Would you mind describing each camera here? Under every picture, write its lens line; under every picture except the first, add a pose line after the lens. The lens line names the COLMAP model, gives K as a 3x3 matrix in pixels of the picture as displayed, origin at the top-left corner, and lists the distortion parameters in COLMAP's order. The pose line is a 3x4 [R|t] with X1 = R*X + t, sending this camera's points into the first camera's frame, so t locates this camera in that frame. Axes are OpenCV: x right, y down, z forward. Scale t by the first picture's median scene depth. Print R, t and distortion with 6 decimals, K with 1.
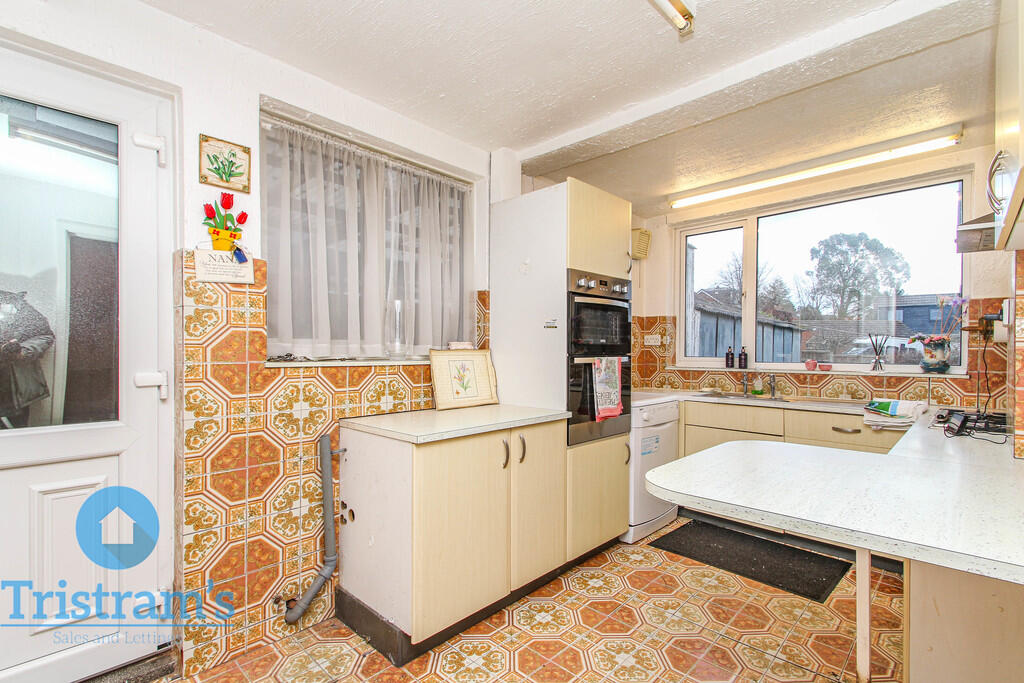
lens RADIAL K [[477.8, 0, 518.7], [0, 477.8, 349.5], [0, 0, 1]] dist [0.057505, -0.025904]
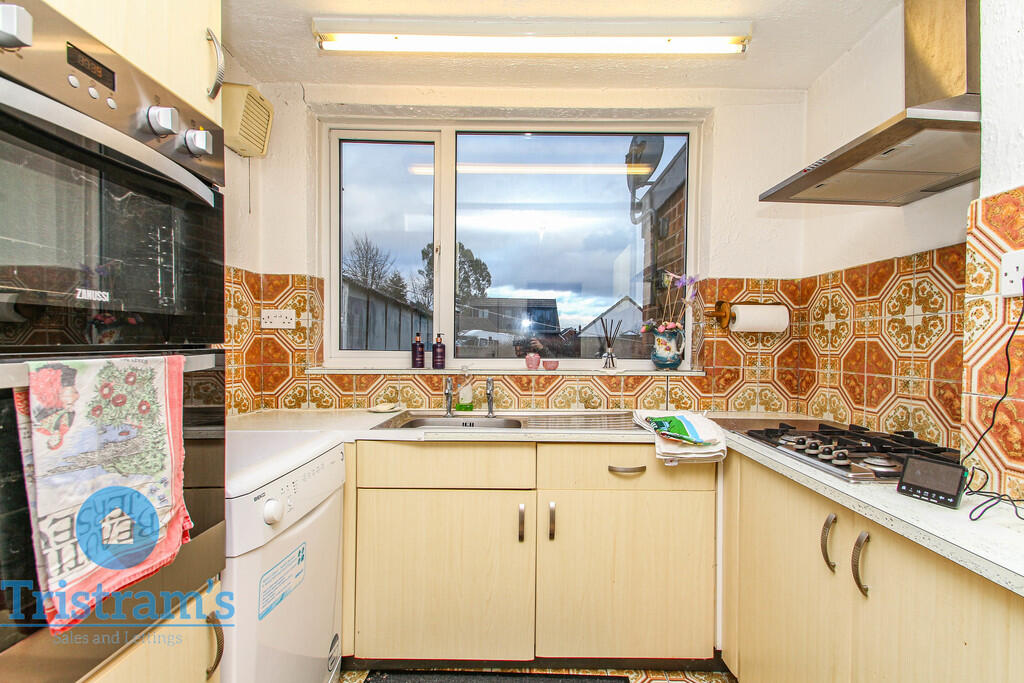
lens RADIAL K [[489.2, 0, 547.0], [0, 489.2, 353.7], [0, 0, 1]] dist [0.017479, -0.000299]
pose [[0.701773, -0.010580, 0.712322, 0.122756], [-0.008816, 0.999684, 0.023534, 0.004023], [-0.712346, -0.022796, 0.701458, 0.501919]]
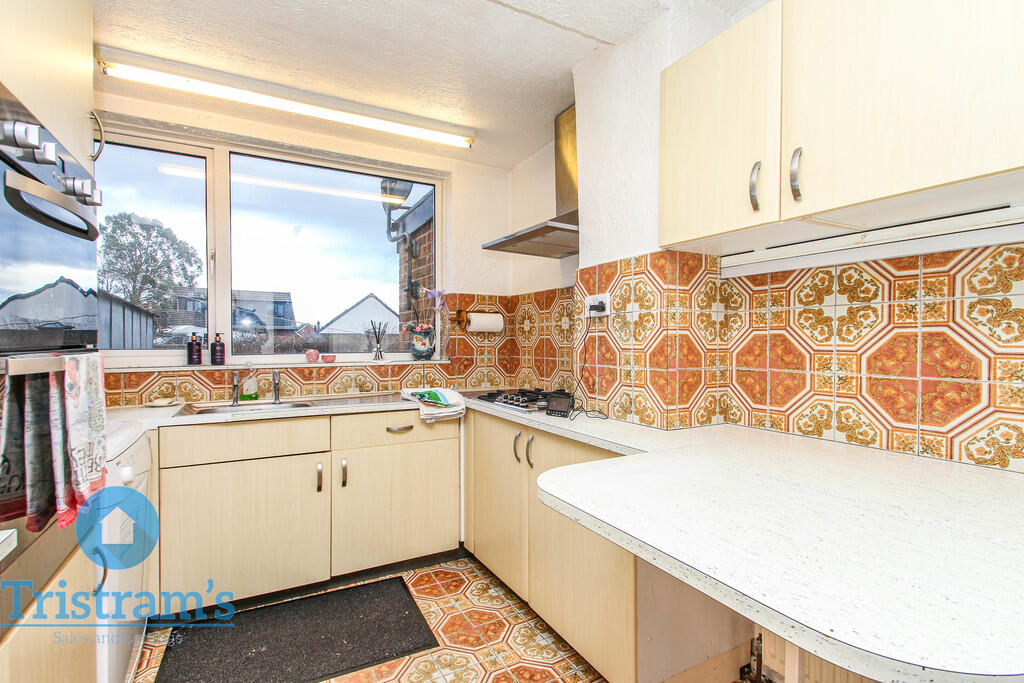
lens RADIAL K [[477.8, 0, 518.7], [0, 477.8, 349.5], [0, 0, 1]] dist [0.057505, -0.025904]
pose [[0.311737, -0.020112, 0.949956, -0.068337], [-0.000063, 0.999776, 0.021188, 0.002858], [-0.950169, -0.006665, 0.311665, 0.412201]]
